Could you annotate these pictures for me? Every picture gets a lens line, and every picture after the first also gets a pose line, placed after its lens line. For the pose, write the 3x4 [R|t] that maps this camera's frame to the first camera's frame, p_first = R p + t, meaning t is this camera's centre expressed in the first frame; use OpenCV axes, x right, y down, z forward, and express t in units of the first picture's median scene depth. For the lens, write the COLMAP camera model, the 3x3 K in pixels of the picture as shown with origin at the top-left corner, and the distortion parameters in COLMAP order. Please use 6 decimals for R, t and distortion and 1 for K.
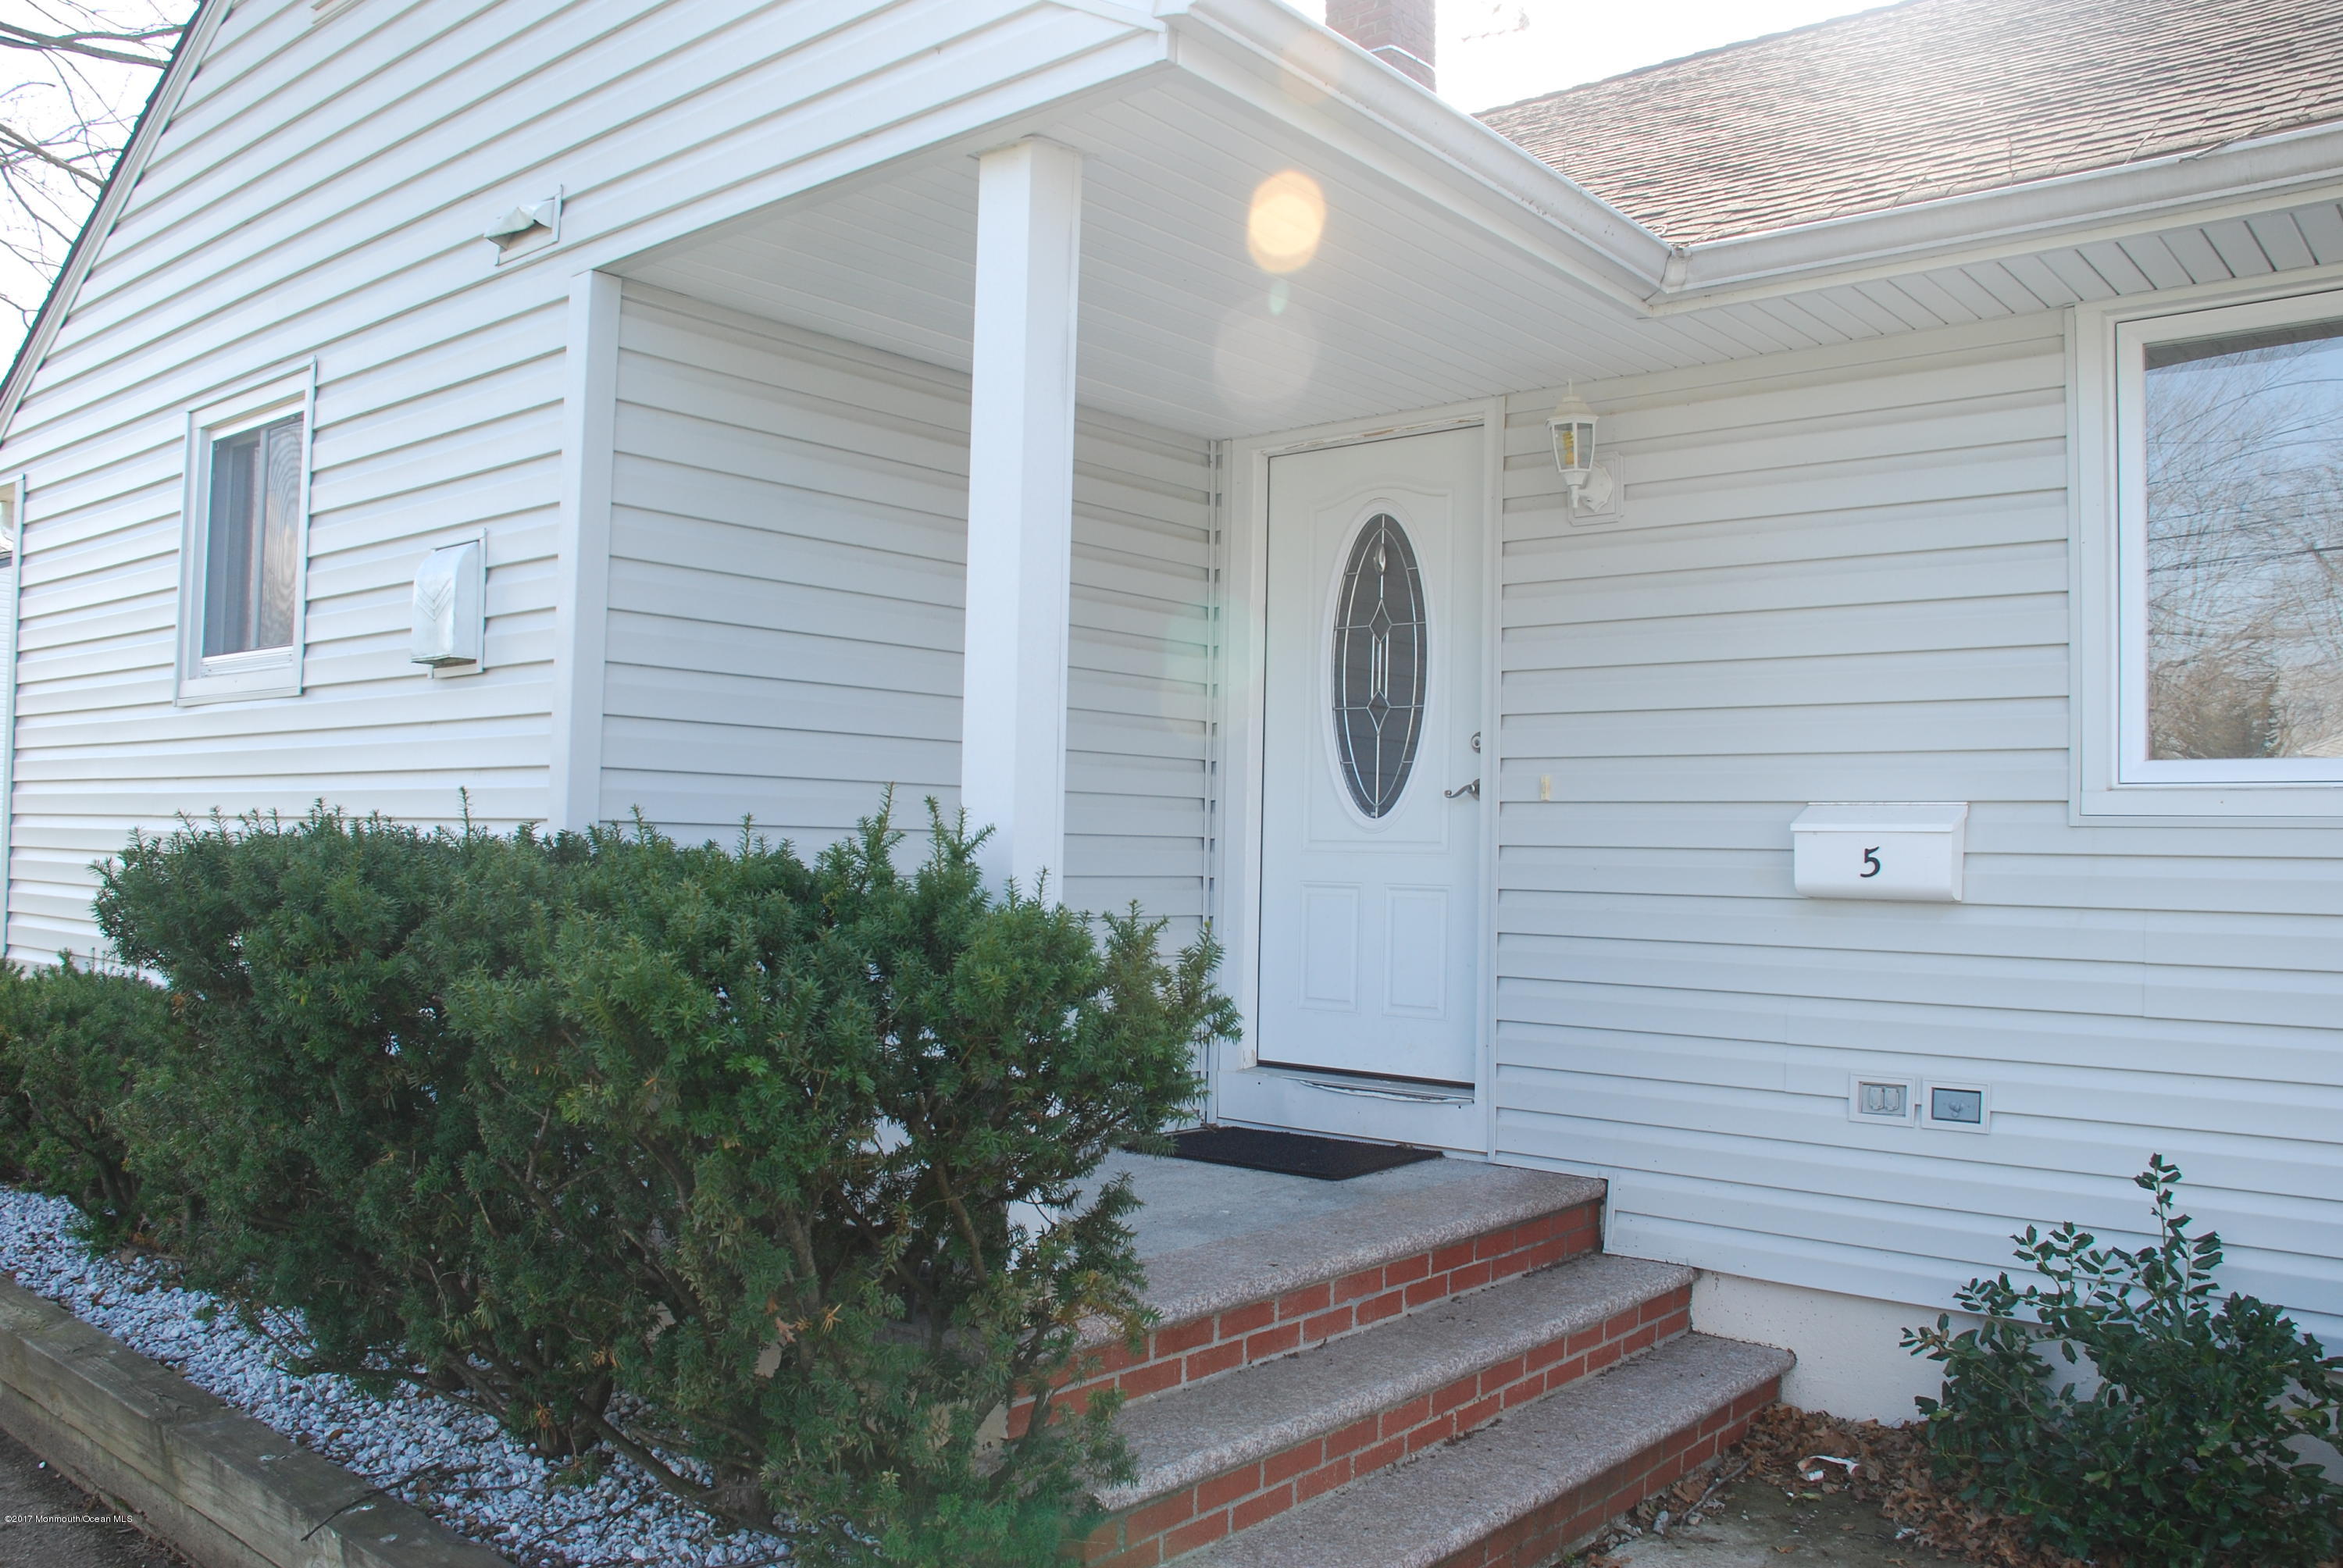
lens RADIAL K [[1782.3, 0, 1169.6], [0, 1782.3, 780.7], [0, 0, 1]] dist [-0.065282, -0.002528]
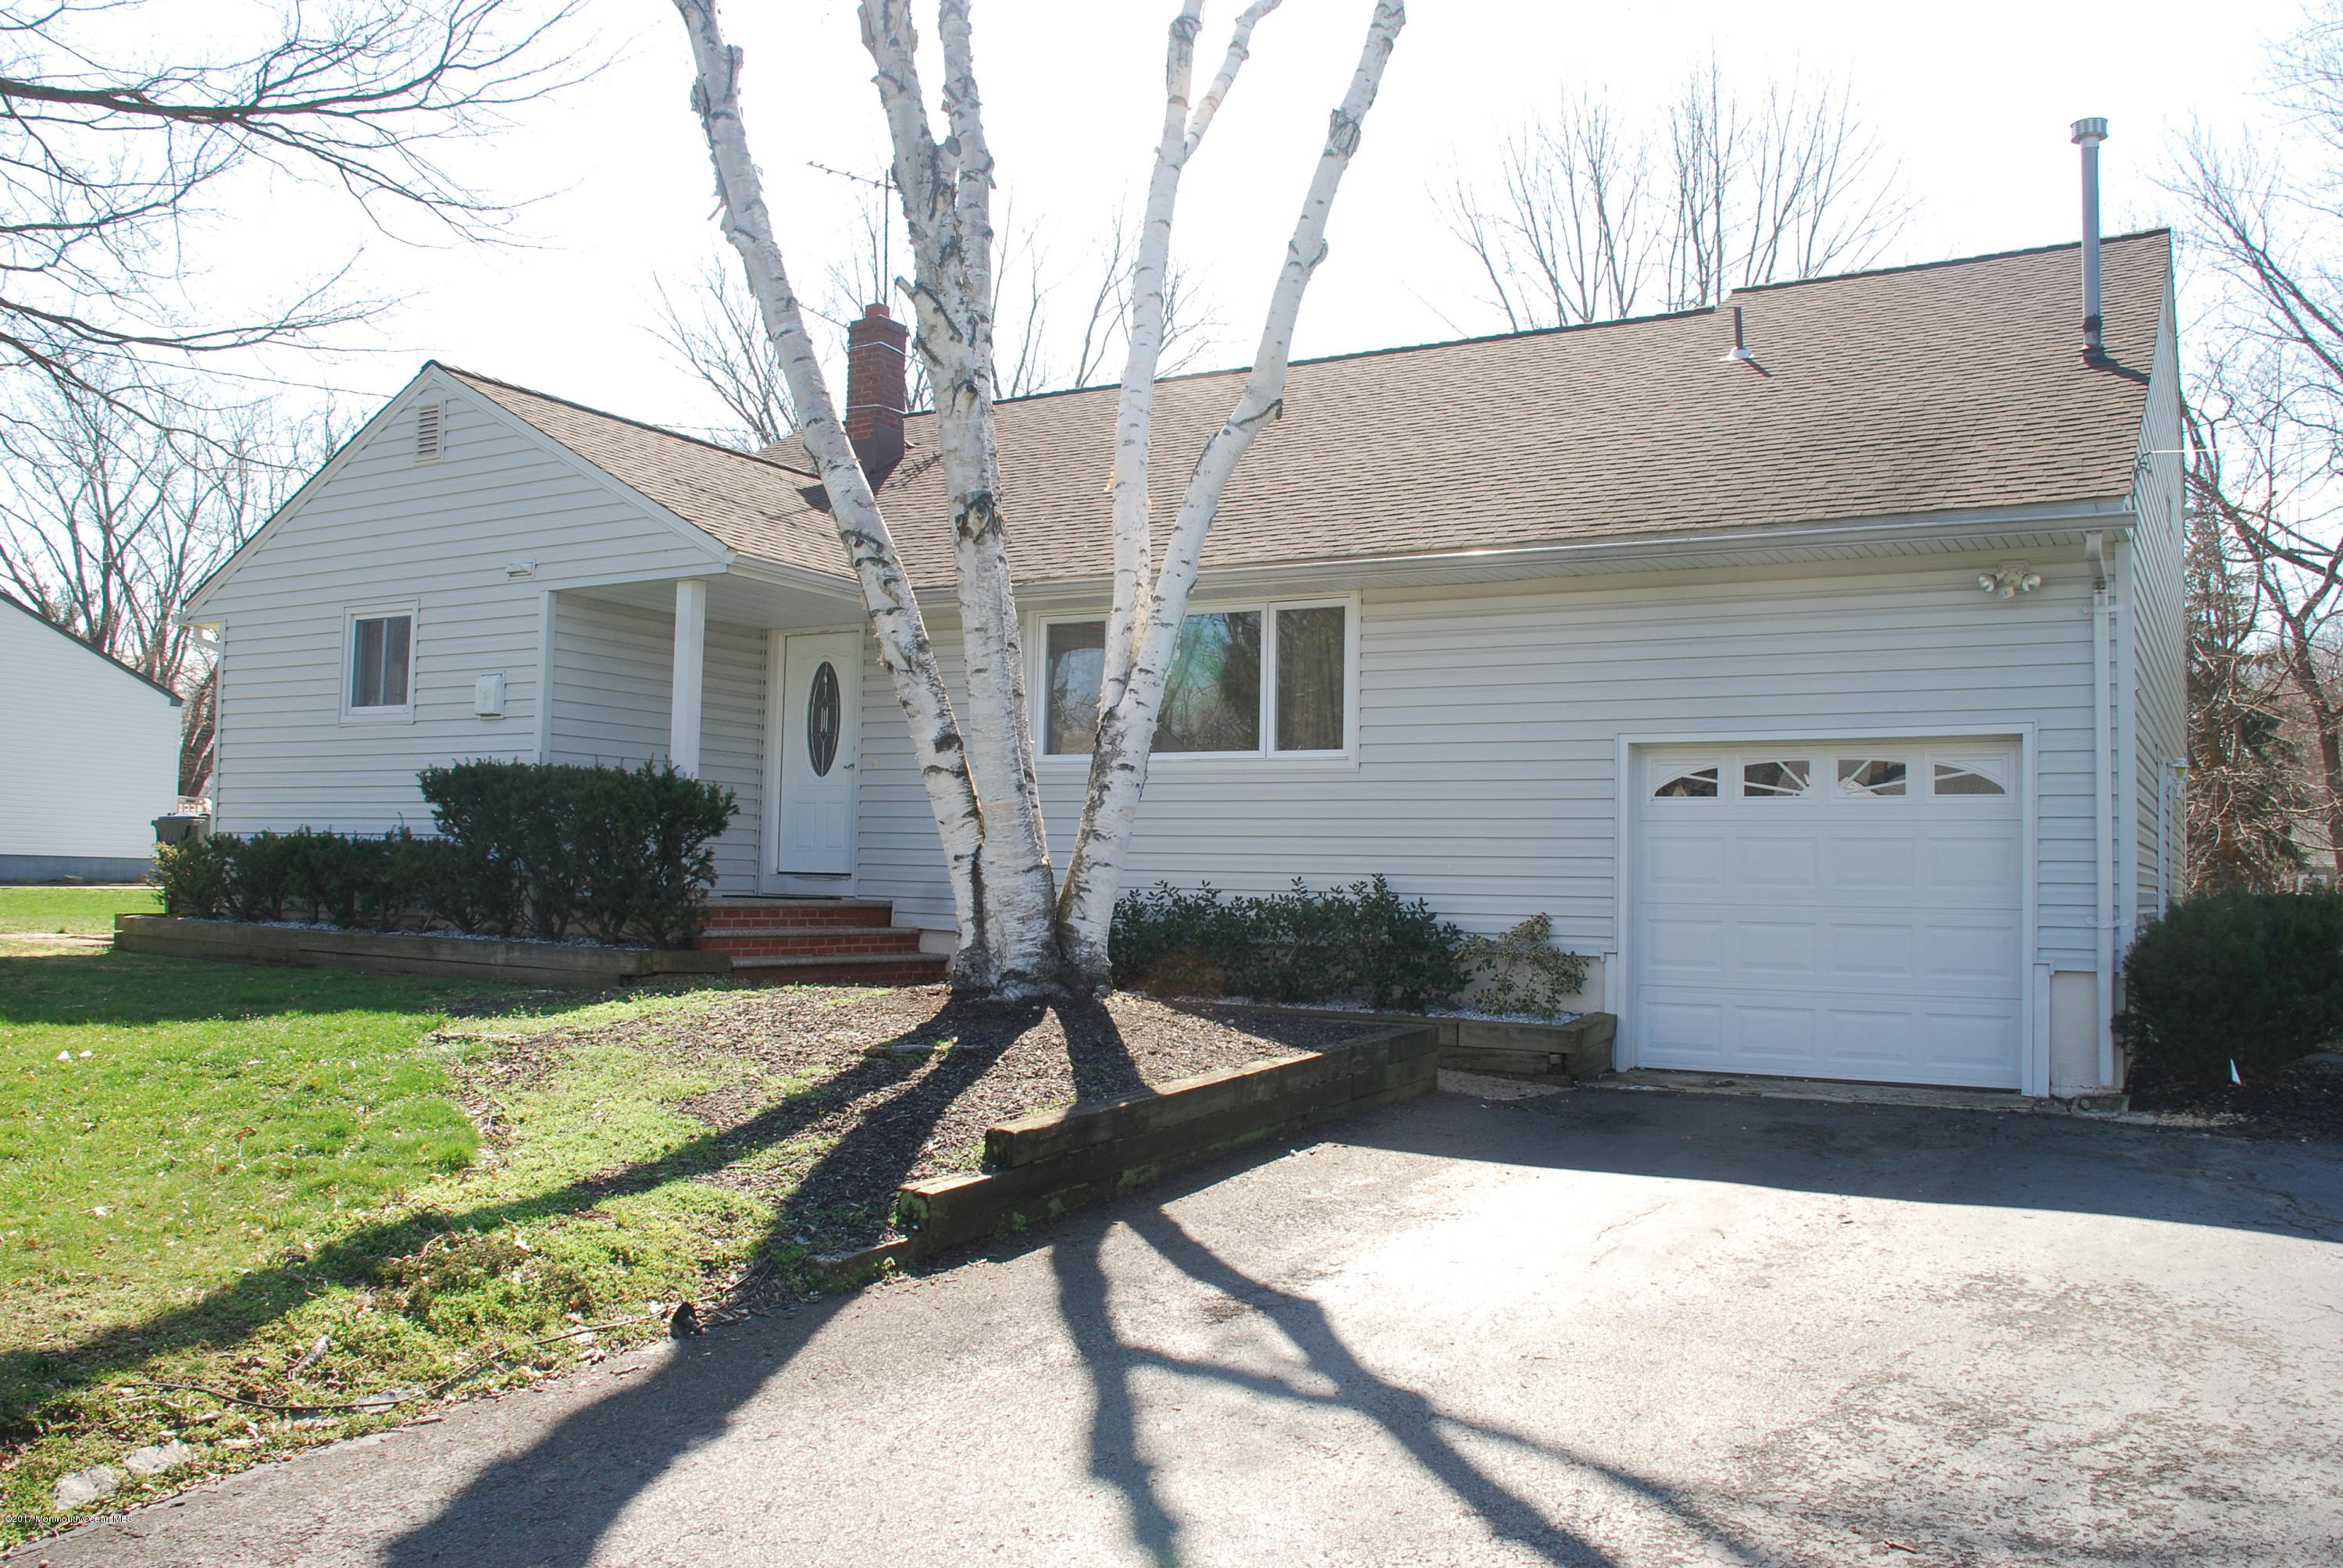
lens RADIAL K [[1782.3, 0, 1169.1], [0, 1782.3, 788.3], [0, 0, 1]] dist [-0.065282, -0.002528]
pose [[0.982482, 0.012098, 0.185967, 0.173710], [-0.010618, 0.999904, -0.008952, 0.075522], [-0.186057, 0.006820, 0.982515, -2.240939]]
